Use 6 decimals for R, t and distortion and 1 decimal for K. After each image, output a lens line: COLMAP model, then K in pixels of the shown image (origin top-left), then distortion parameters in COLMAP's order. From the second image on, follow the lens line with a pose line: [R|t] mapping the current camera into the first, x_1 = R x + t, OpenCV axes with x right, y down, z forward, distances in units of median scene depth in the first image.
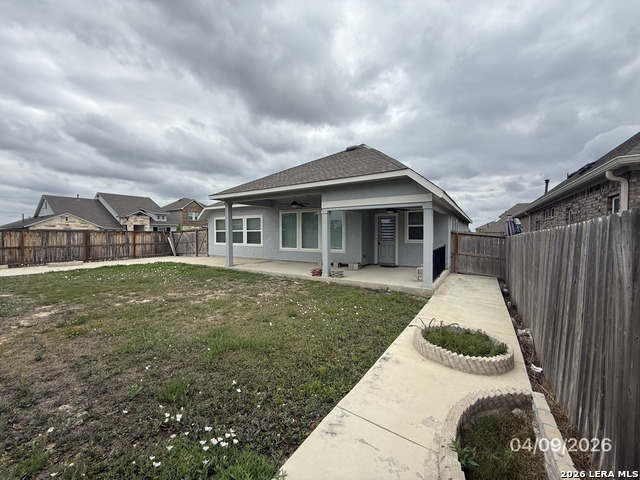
lens RADIAL K [[272.4, 0, 320.0], [0, 272.4, 240.0], [0, 0, 1]] dist [0.025633, 0.000107]
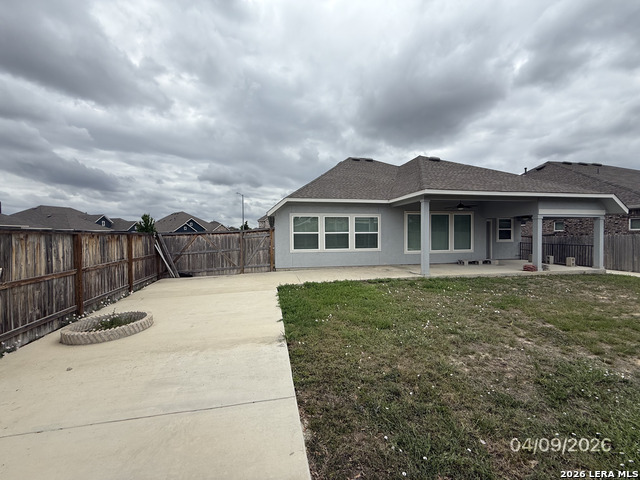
lens RADIAL K [[254.4, 0, 320.0], [0, 254.4, 240.0], [0, 0, 1]] dist [-0.025129, 0.000035]
pose [[0.714382, -0.020203, 0.699464, -0.788279], [0.021491, 0.999745, 0.006927, -0.017390], [-0.699426, 0.010084, 0.714634, 0.484085]]
